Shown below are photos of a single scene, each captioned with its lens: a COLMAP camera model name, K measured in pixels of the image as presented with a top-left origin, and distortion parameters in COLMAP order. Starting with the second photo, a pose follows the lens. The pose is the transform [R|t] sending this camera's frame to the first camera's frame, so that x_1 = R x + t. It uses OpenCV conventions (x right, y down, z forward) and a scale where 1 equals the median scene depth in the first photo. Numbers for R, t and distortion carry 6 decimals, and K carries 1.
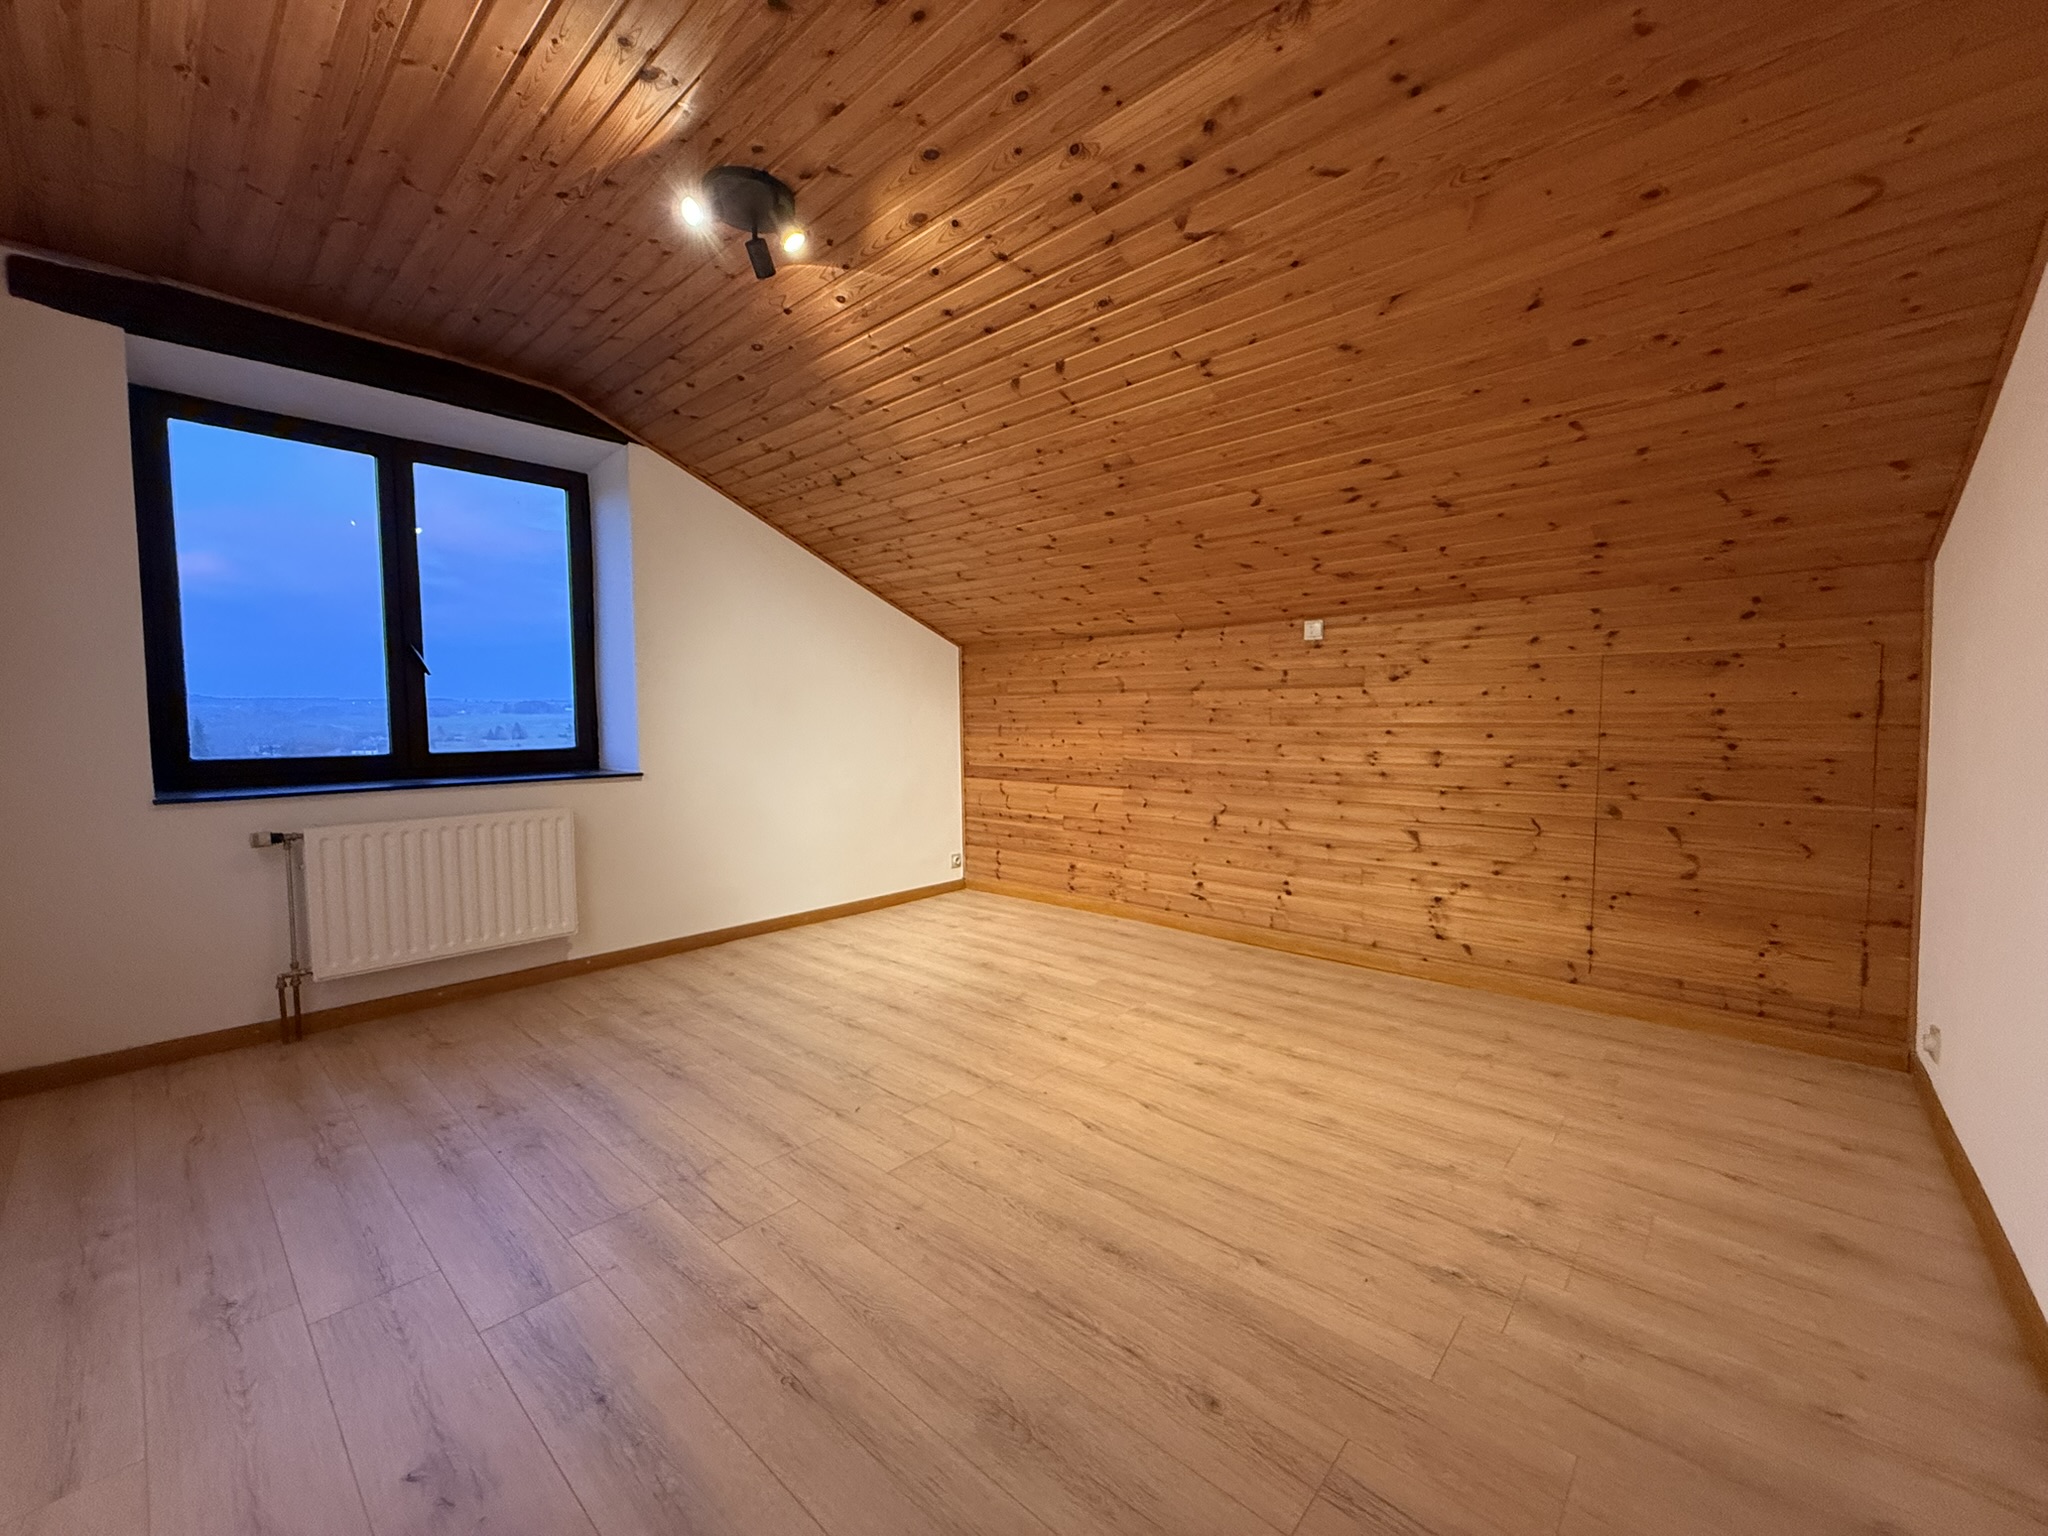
lens RADIAL K [[815.9, 0, 1019.5], [0, 815.9, 771.2], [0, 0, 1]] dist [0.000687, 0.000056]
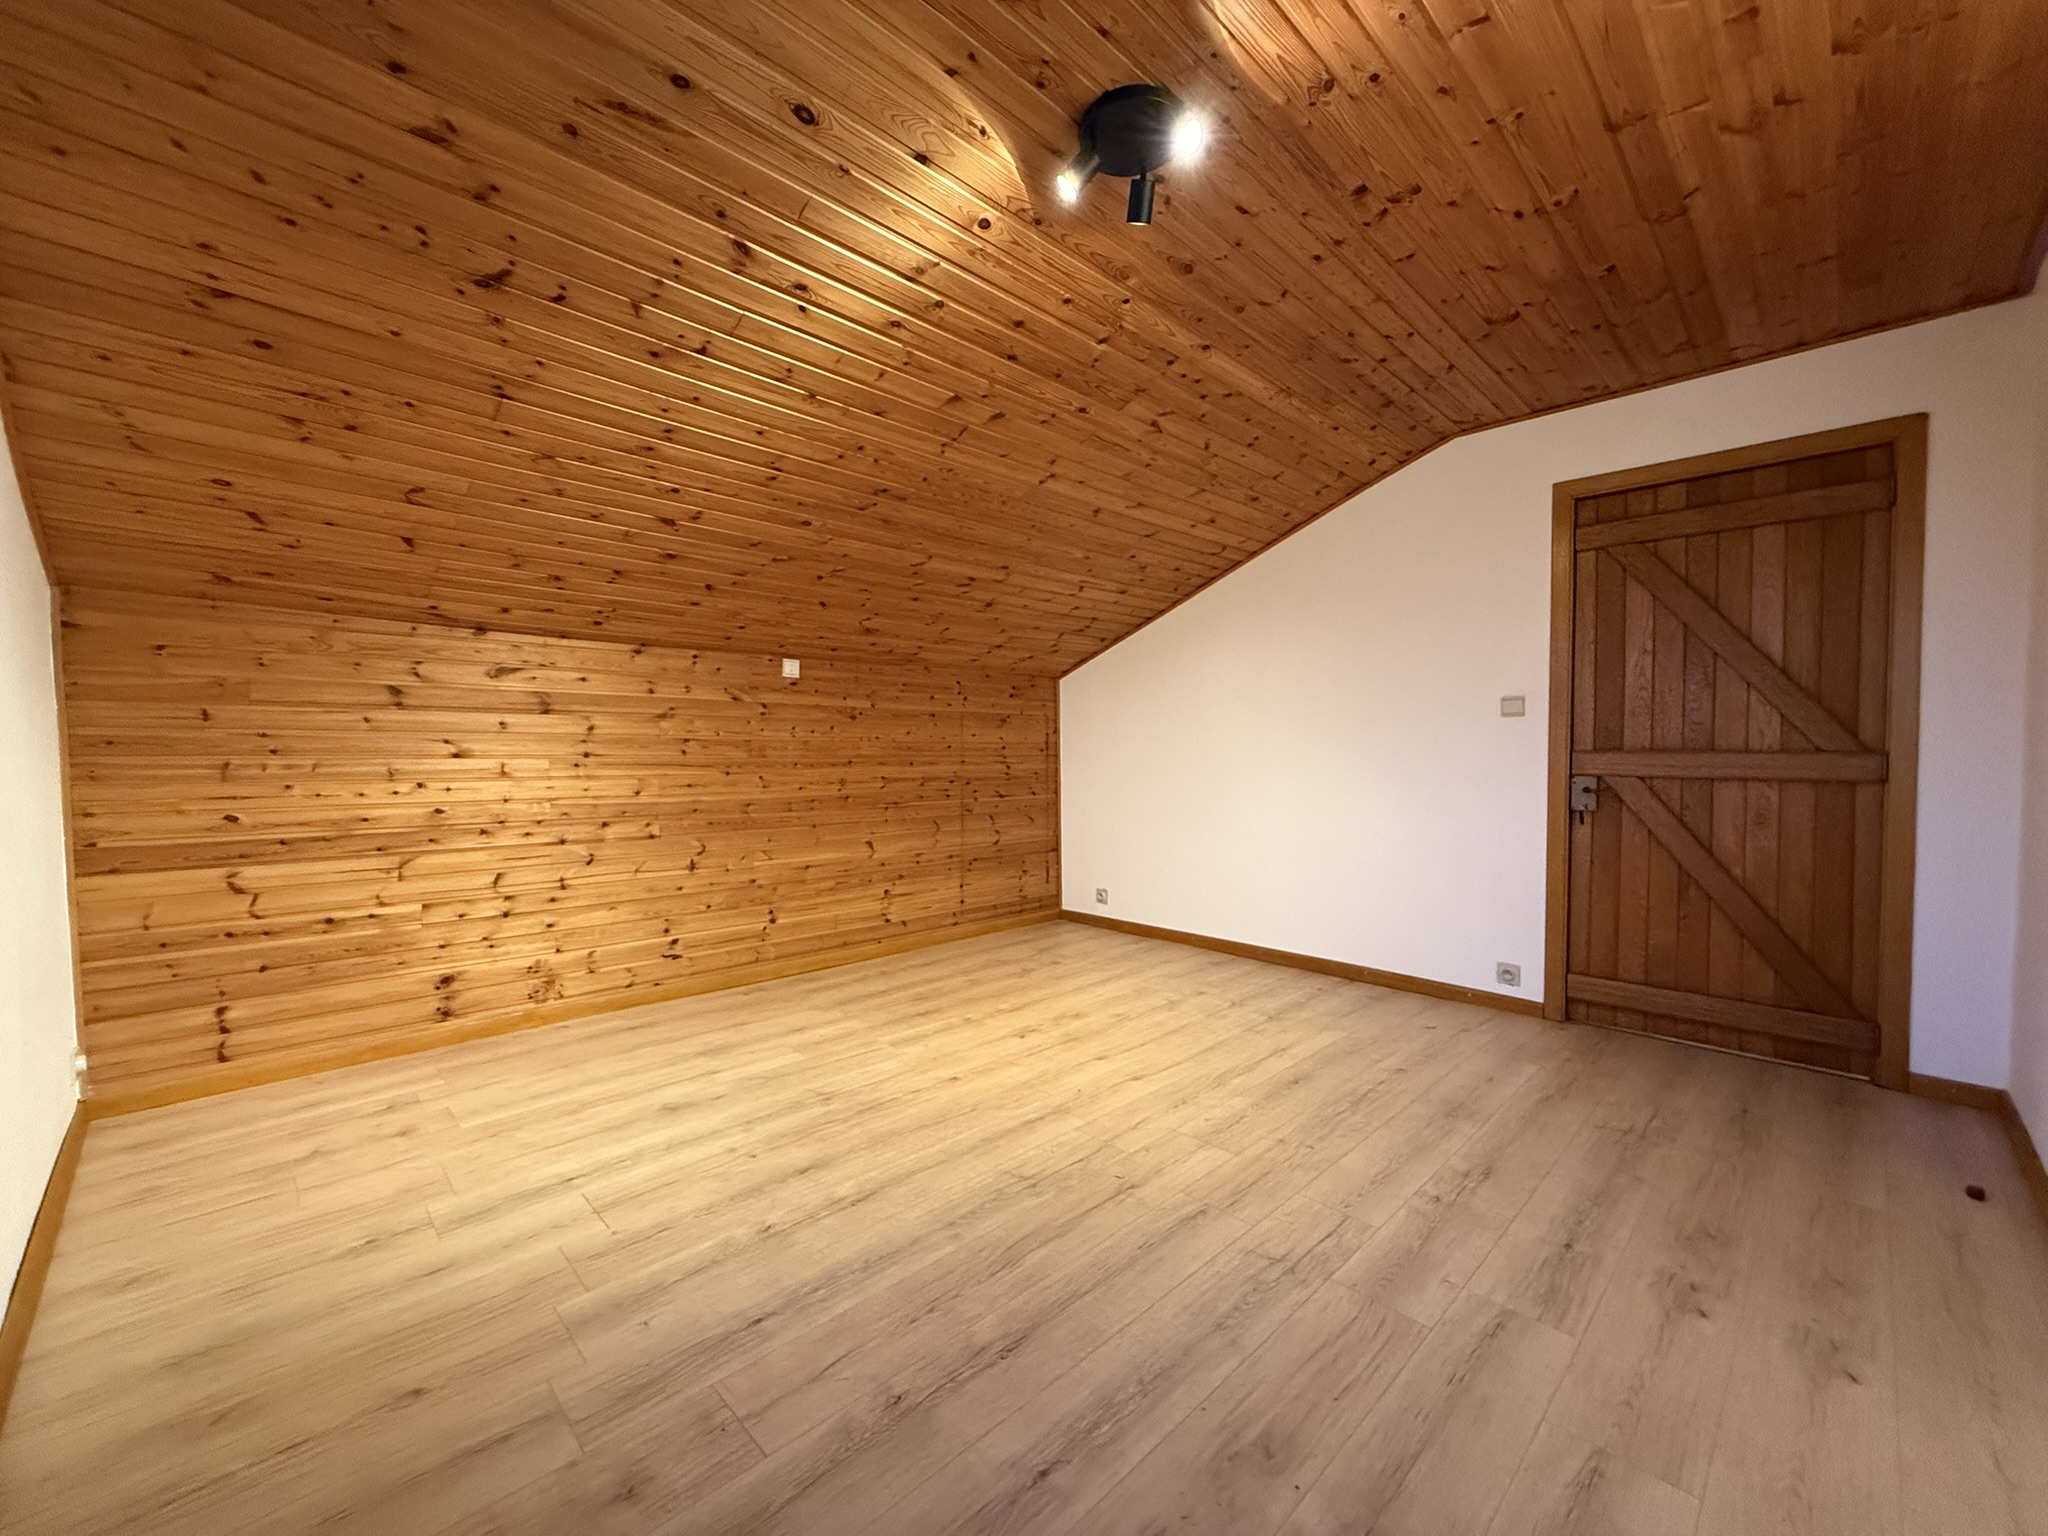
lens RADIAL K [[815.9, 0, 1019.5], [0, 815.9, 771.2], [0, 0, 1]] dist [0.000687, 0.000056]
pose [[0.067303, -0.021882, 0.997493, -0.828014], [0.060861, 0.997988, 0.017787, -0.046790], [-0.995875, 0.059511, 0.068500, 0.763005]]
